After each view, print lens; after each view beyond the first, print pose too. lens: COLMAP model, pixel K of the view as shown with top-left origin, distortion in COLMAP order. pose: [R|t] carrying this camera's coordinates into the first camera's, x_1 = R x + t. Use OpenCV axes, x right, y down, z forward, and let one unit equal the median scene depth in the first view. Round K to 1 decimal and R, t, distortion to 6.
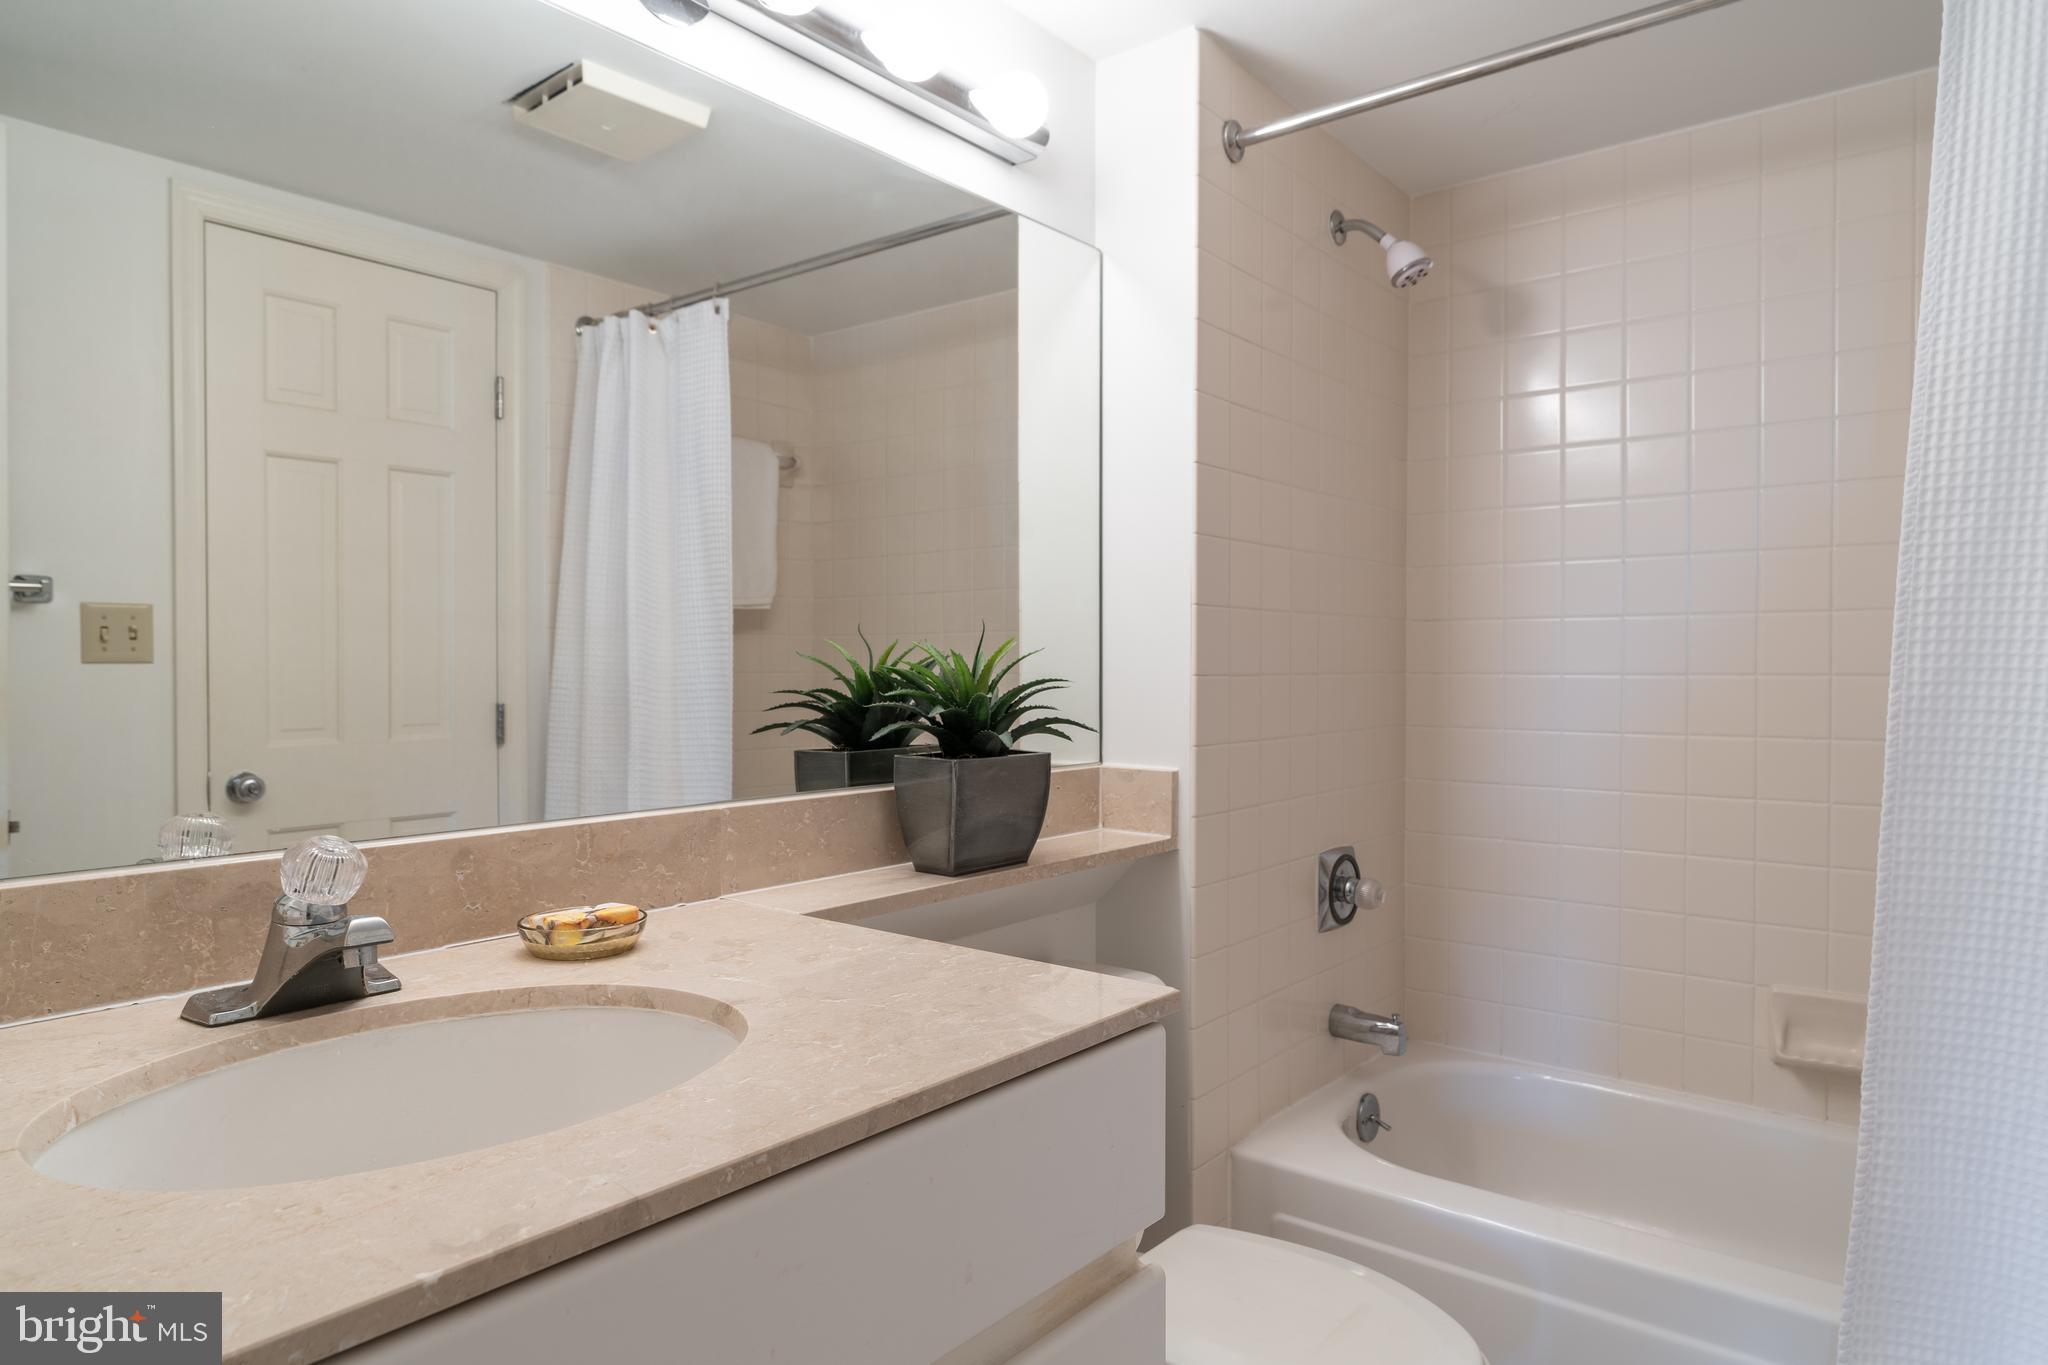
lens RADIAL K [[1204.2, 0, 1012.2], [0, 1204.2, 679.0], [0, 0, 1]] dist [-0.003858, 0.002113]
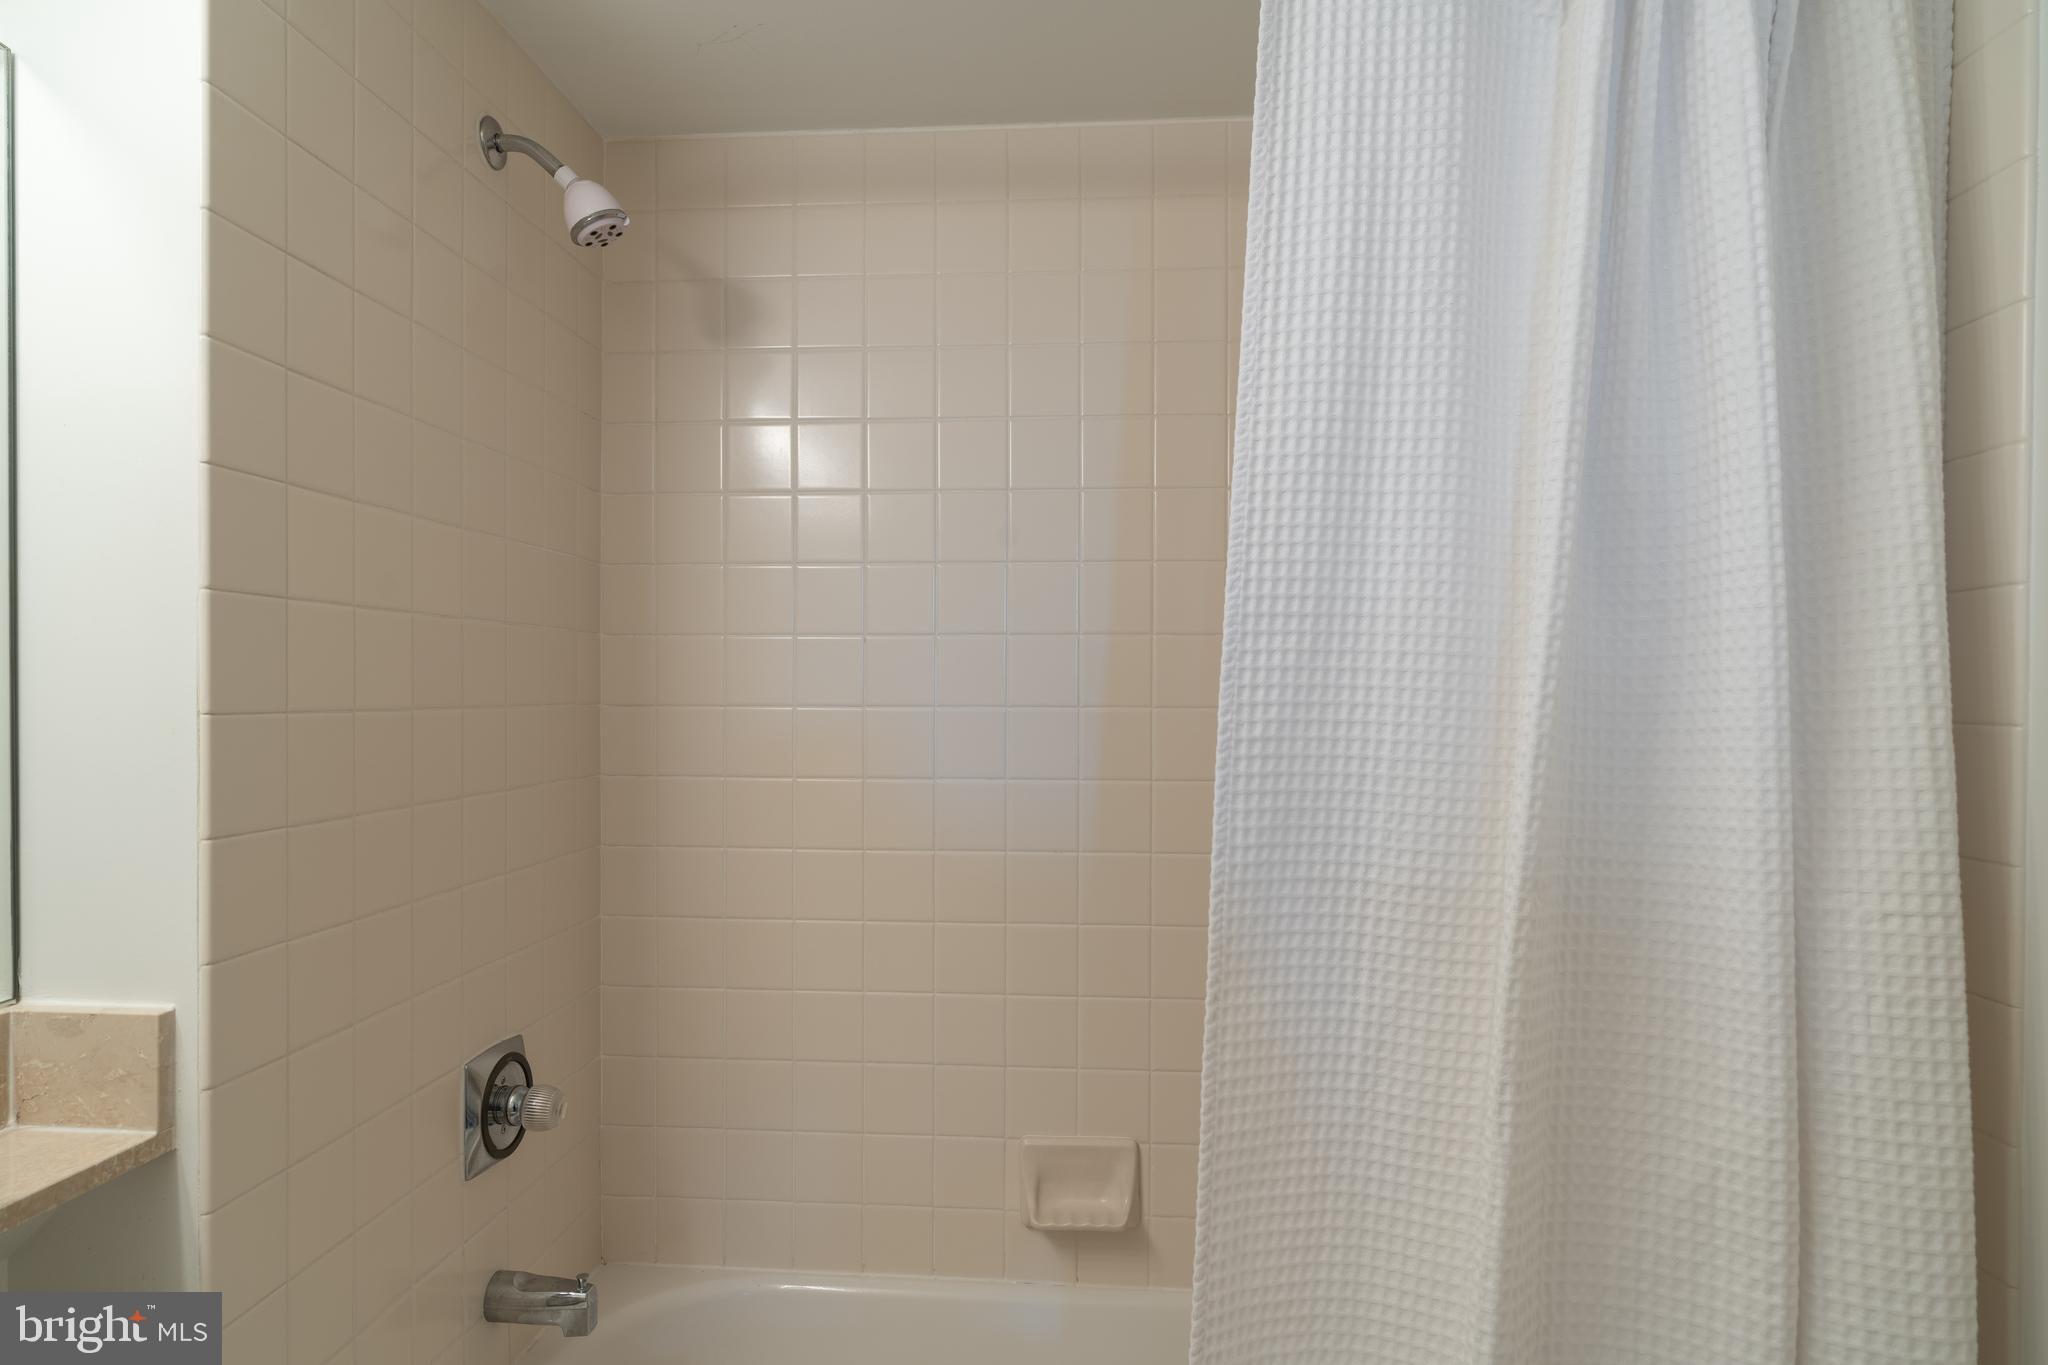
lens RADIAL K [[1204.2, 0, 1012.2], [0, 1204.2, 679.0], [0, 0, 1]] dist [-0.003858, 0.002113]
pose [[0.810657, 0.002902, 0.585514, 0.124097], [0.008602, 0.999821, -0.016865, -0.063042], [-0.585458, 0.018708, 0.810487, 0.312317]]
